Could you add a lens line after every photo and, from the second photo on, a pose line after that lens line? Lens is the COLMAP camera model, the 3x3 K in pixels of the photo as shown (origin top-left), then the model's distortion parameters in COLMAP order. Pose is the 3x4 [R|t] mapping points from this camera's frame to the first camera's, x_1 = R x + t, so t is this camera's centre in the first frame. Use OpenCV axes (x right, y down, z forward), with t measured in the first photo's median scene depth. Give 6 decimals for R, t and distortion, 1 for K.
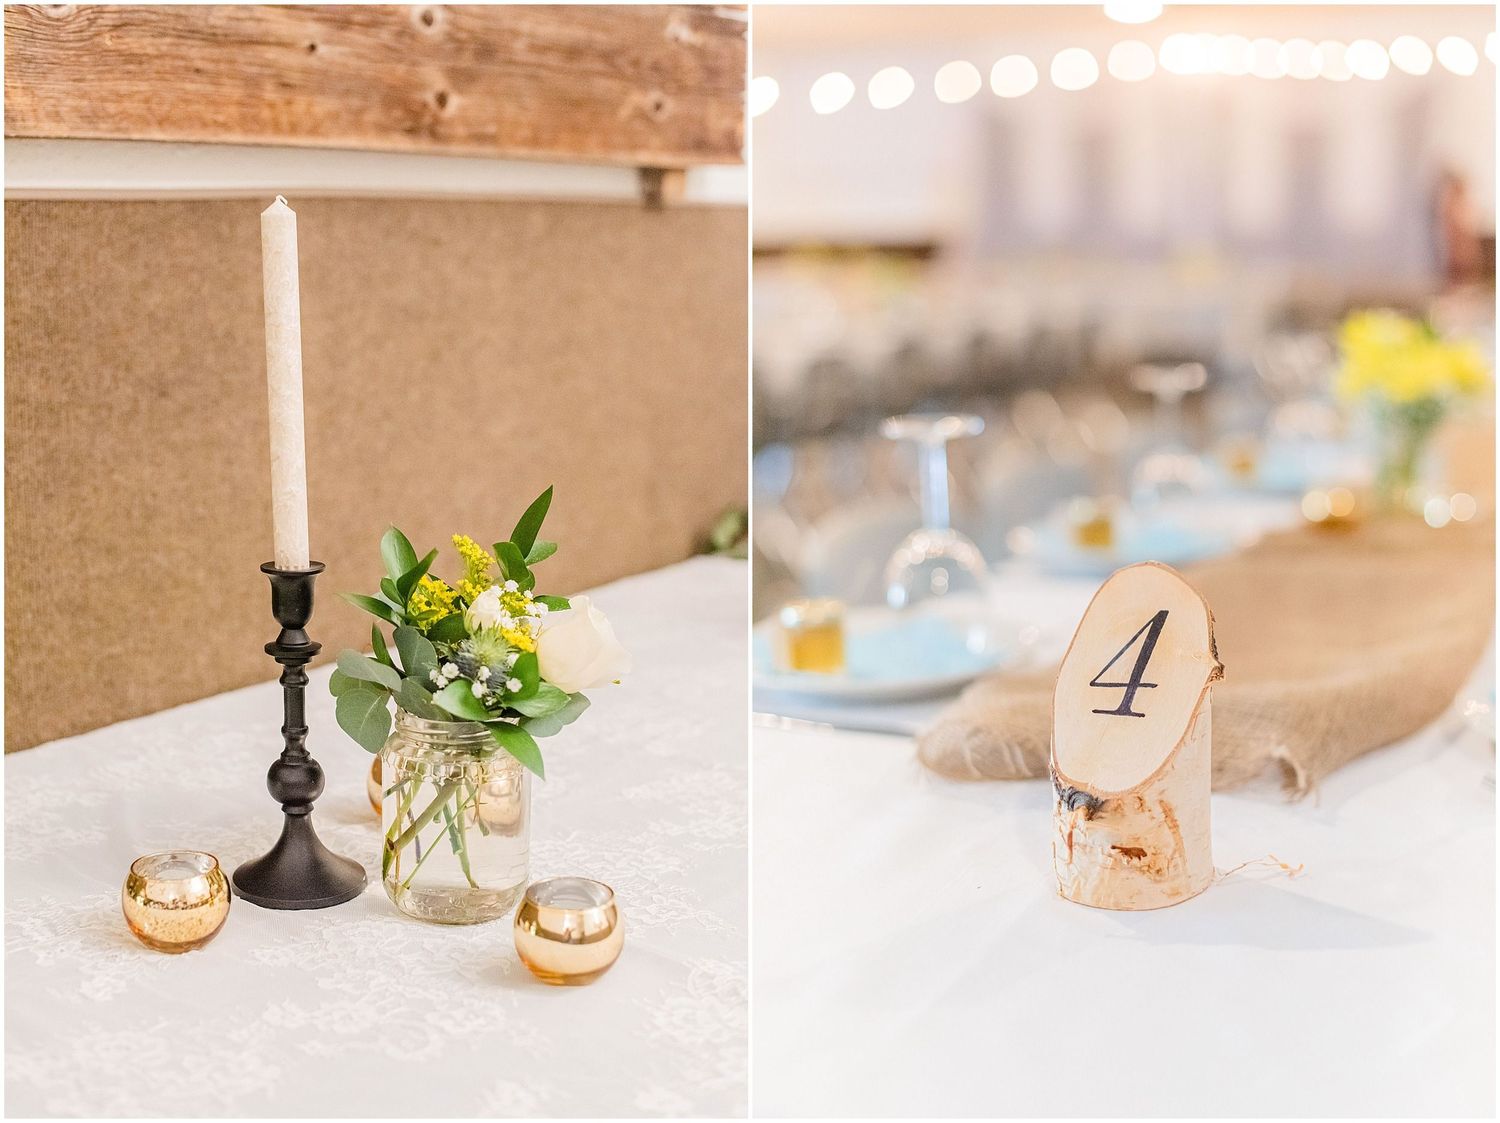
lens RADIAL K [[2223.7, 0, 749.2], [0, 2223.7, 561.8], [0, 0, 1]] dist [-0.159110, 0.000000]
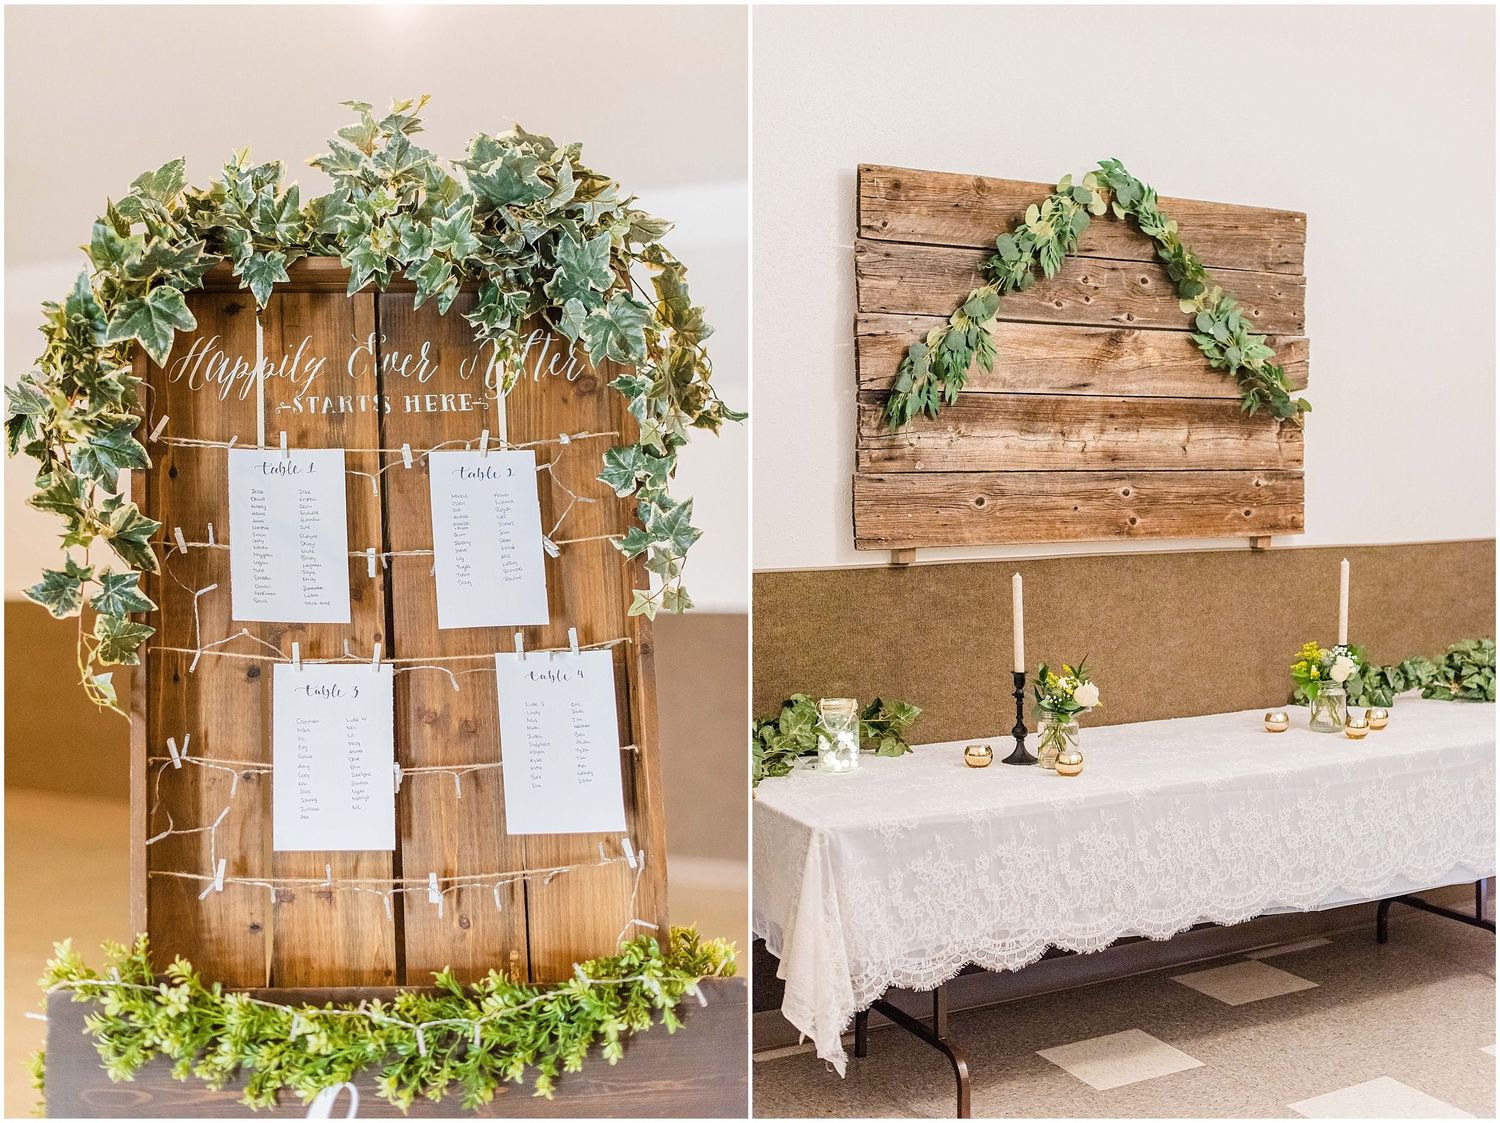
lens RADIAL K [[2223.7, 0, 750.2], [0, 2223.7, 562.6], [0, 0, 1]] dist [-0.159110, 0.000000]
pose [[0.861571, 0.005899, -0.507602, 0.822302], [-0.061052, 0.993879, -0.092077, 0.121358], [0.503952, 0.110321, 0.856657, -1.548212]]
